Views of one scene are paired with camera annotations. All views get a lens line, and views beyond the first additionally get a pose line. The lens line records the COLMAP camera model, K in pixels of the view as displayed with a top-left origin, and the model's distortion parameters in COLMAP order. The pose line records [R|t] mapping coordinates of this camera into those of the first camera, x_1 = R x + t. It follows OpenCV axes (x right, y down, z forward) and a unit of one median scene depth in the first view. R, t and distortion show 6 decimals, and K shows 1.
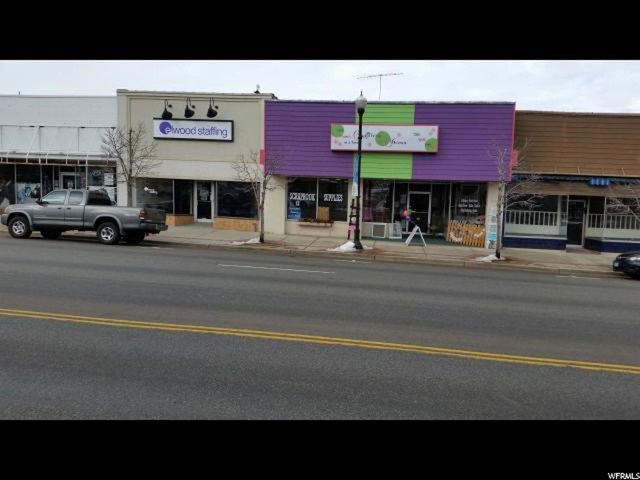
lens RADIAL K [[516.0, 0, 316.1], [0, 516.0, 227.4], [0, 0, 1]] dist [0.158733, -0.333143]
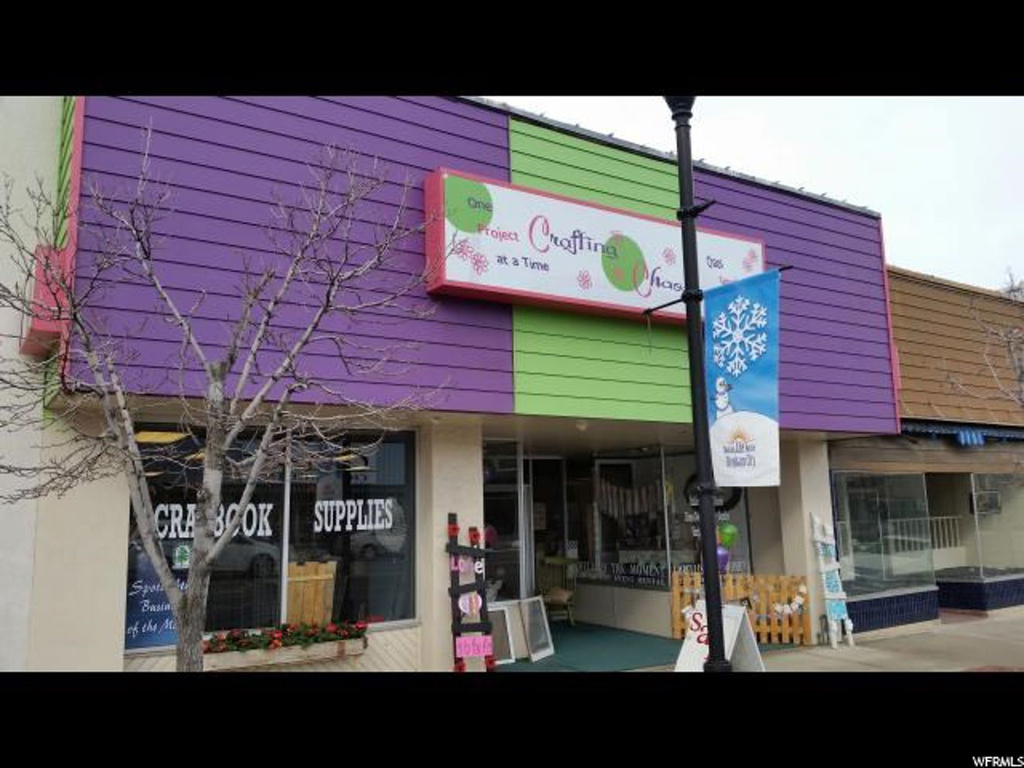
lens RADIAL K [[825.6, 0, 505.8], [0, 825.6, 363.9], [0, 0, 1]] dist [0.158733, -0.333143]
pose [[0.737560, 0.064693, 0.672176, -0.181725], [0.109744, 0.970684, -0.213842, -0.040307], [-0.666305, 0.231489, 0.708838, 0.742240]]
